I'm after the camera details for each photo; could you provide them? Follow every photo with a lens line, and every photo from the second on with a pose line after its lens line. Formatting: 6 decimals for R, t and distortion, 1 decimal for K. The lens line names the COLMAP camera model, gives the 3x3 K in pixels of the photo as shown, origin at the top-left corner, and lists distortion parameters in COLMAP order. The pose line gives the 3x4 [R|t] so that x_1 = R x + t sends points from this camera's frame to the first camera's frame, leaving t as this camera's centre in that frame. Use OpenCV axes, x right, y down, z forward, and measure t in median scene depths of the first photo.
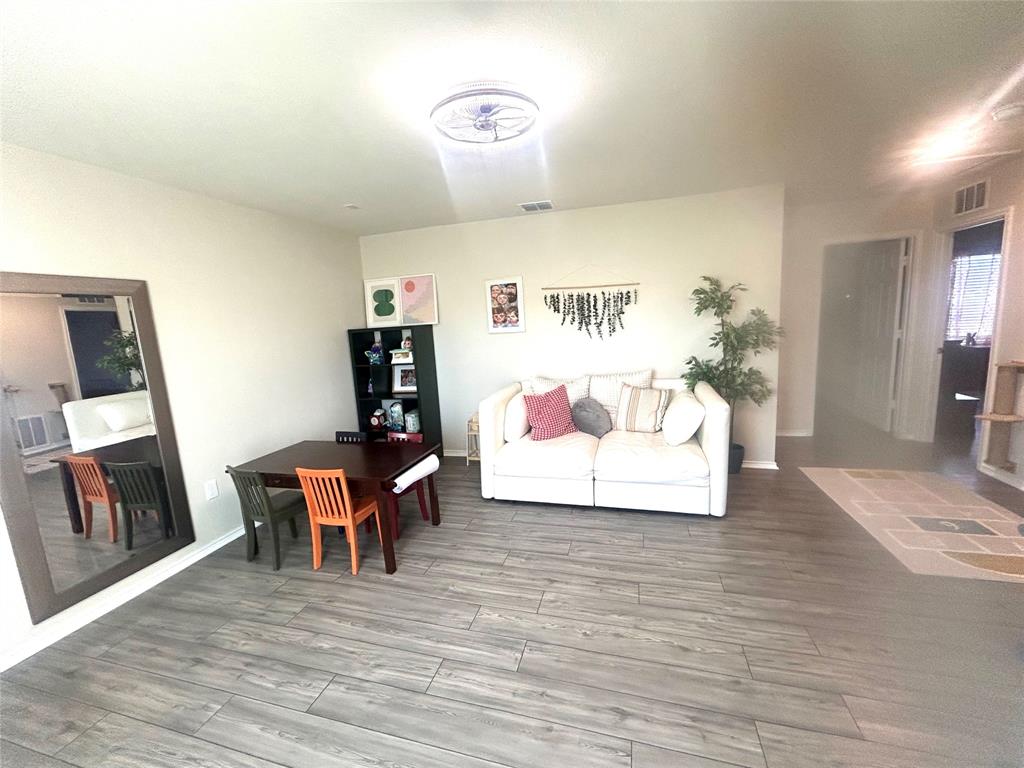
lens RADIAL K [[416.8, 0, 512.0], [0, 416.8, 384.0], [0, 0, 1]] dist [0.001432, 0.000641]
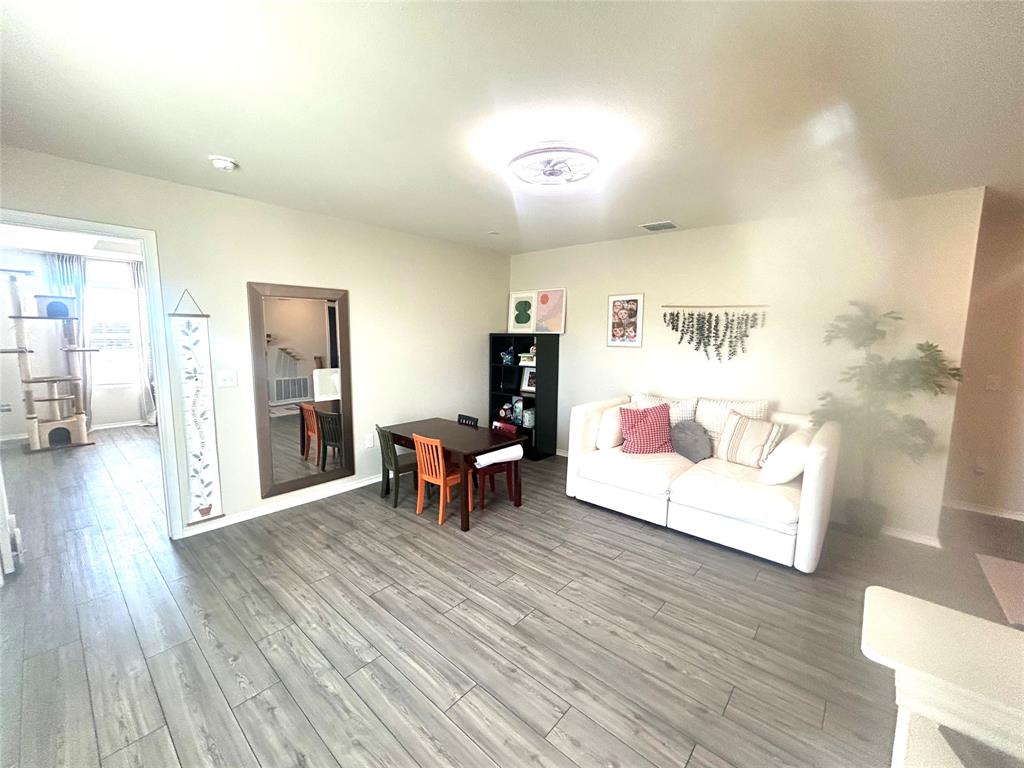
lens RADIAL K [[416.8, 0, 512.0], [0, 416.8, 384.0], [0, 0, 1]] dist [0.001432, 0.000641]
pose [[0.903836, 0.120200, -0.410648, 0.270469], [-0.128679, 0.991661, 0.007045, -0.004972], [0.408071, 0.046474, 0.911767, -0.082533]]
